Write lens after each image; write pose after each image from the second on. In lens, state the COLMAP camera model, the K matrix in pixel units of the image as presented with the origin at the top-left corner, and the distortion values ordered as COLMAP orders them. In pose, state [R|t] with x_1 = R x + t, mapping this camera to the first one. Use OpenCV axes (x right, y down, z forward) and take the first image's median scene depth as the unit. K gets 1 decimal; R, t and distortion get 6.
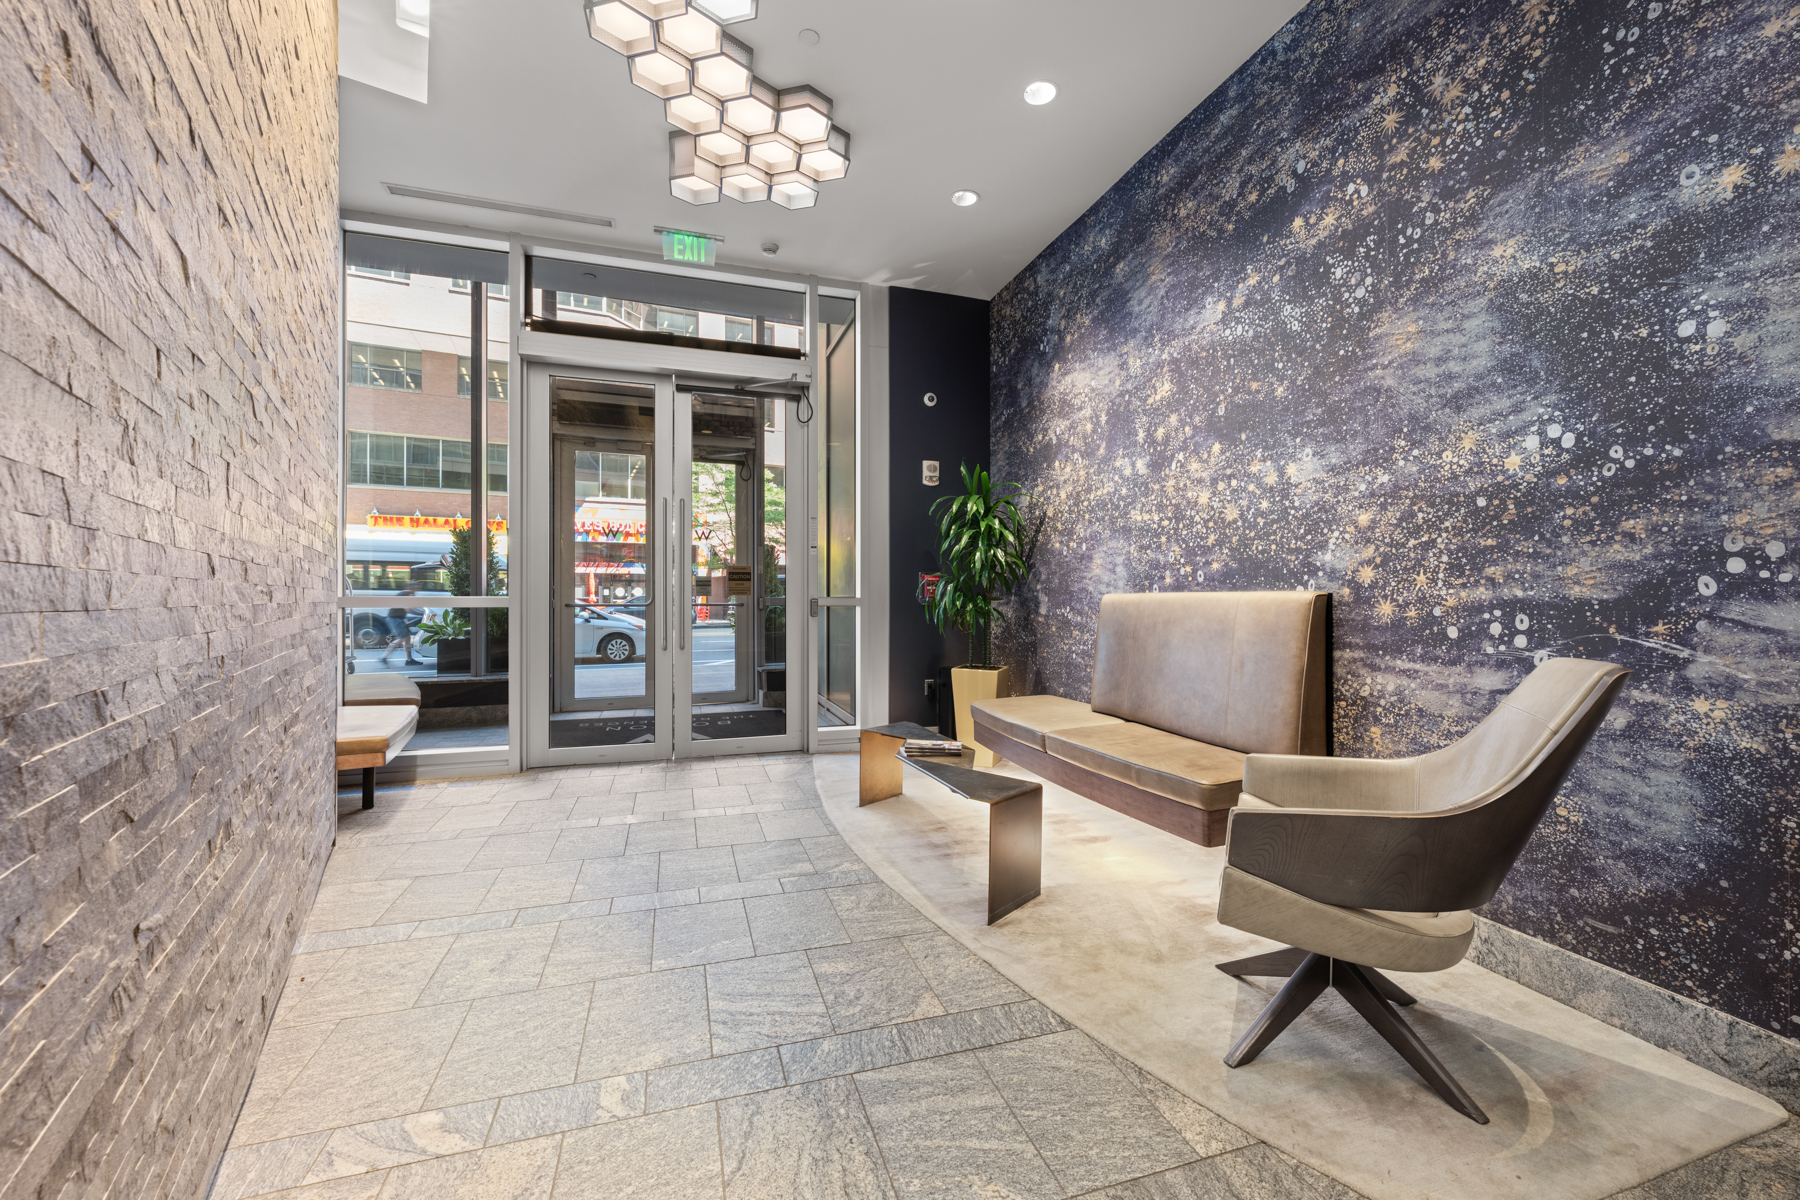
lens RADIAL K [[712.9, 0, 902.5], [0, 712.9, 607.4], [0, 0, 1]] dist [-0.000426, -0.000199]
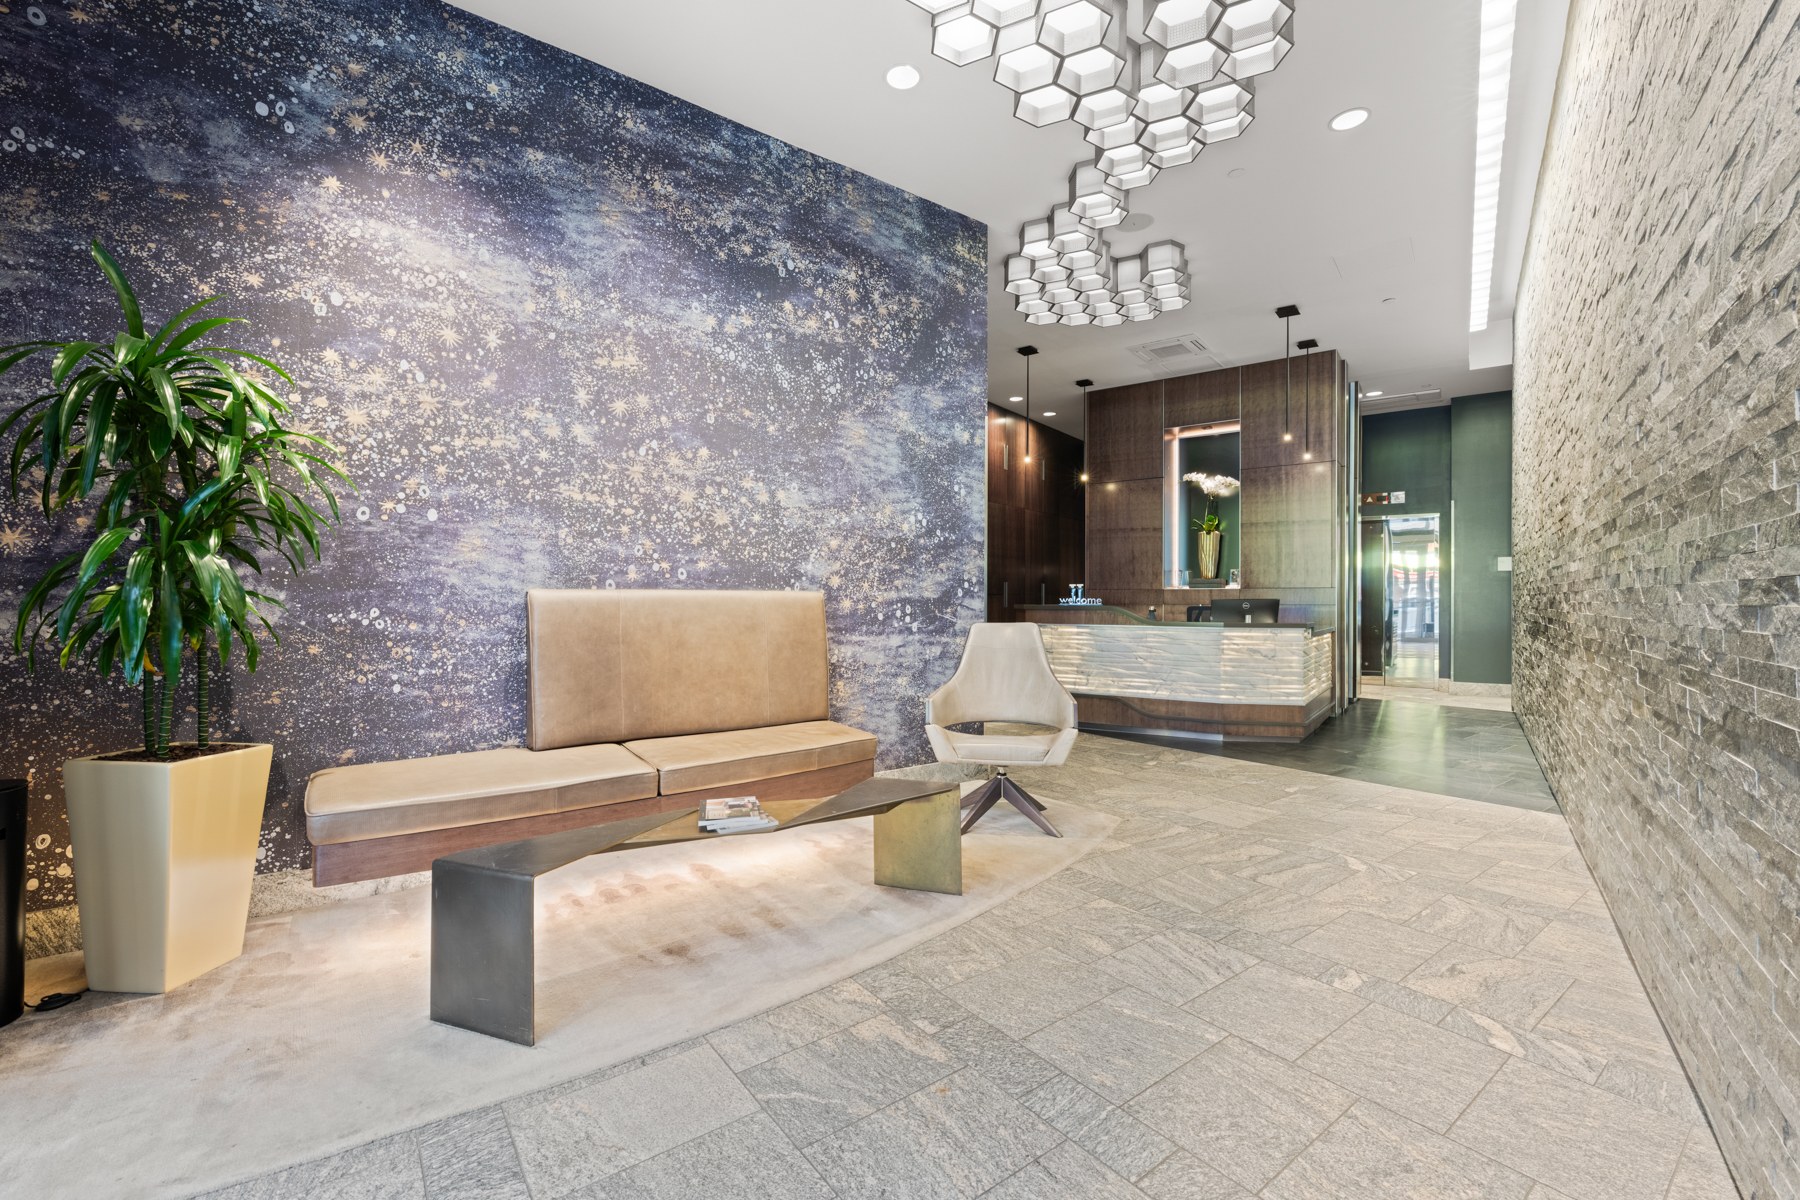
lens RADIAL K [[758.0, 0, 904.3], [0, 758.0, 606.2], [0, 0, 1]] dist [-0.001908, 0.000322]
pose [[-0.332028, -0.010212, 0.943214, -0.770542], [0.008700, 0.999866, 0.013888, -0.012088], [-0.943229, 0.012818, -0.331894, 1.193672]]
